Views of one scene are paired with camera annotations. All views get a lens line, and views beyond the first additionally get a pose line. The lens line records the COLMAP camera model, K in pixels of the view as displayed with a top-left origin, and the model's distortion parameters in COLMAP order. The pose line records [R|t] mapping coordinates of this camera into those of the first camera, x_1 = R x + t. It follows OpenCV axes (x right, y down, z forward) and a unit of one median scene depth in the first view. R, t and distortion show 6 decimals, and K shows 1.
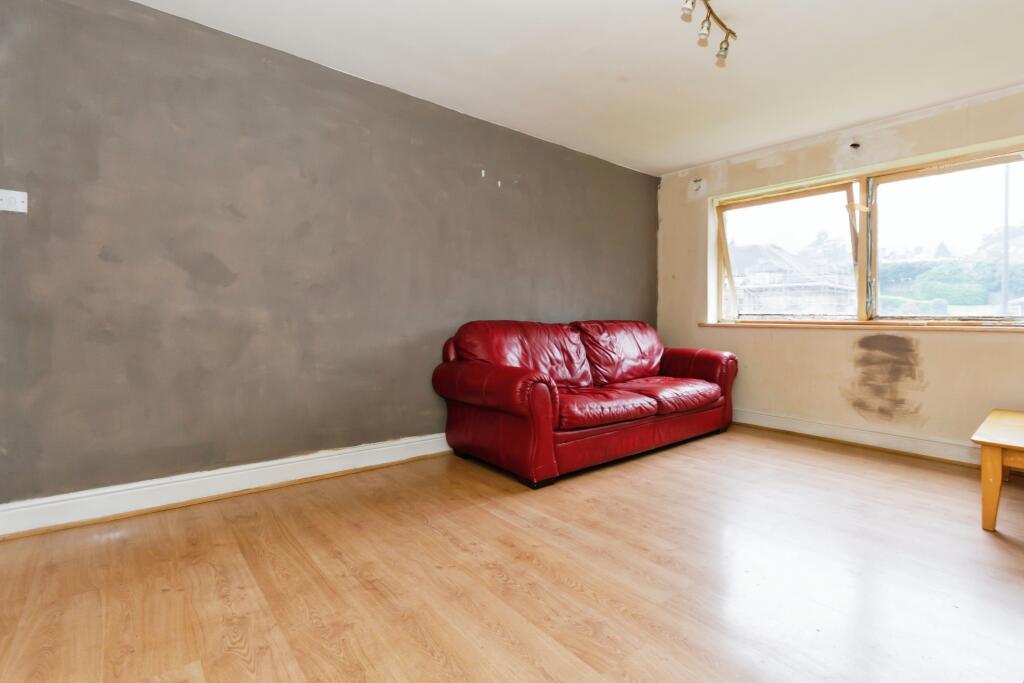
lens RADIAL K [[471.7, 0, 512.0], [0, 471.7, 341.5], [0, 0, 1]] dist [-0.002161, -0.000391]
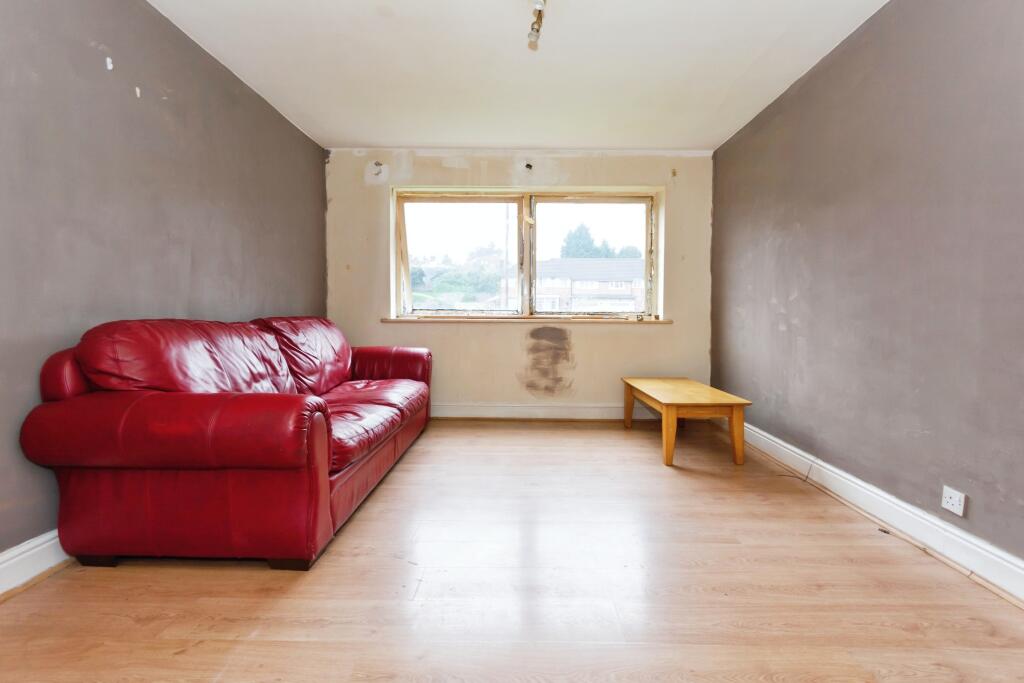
lens RADIAL K [[471.7, 0, 512.0], [0, 471.7, 341.5], [0, 0, 1]] dist [-0.002161, -0.000391]
pose [[0.646471, -0.048346, 0.761405, -0.199174], [0.037012, 0.998803, 0.031995, -0.018056], [-0.762040, 0.007498, 0.647486, 0.259365]]
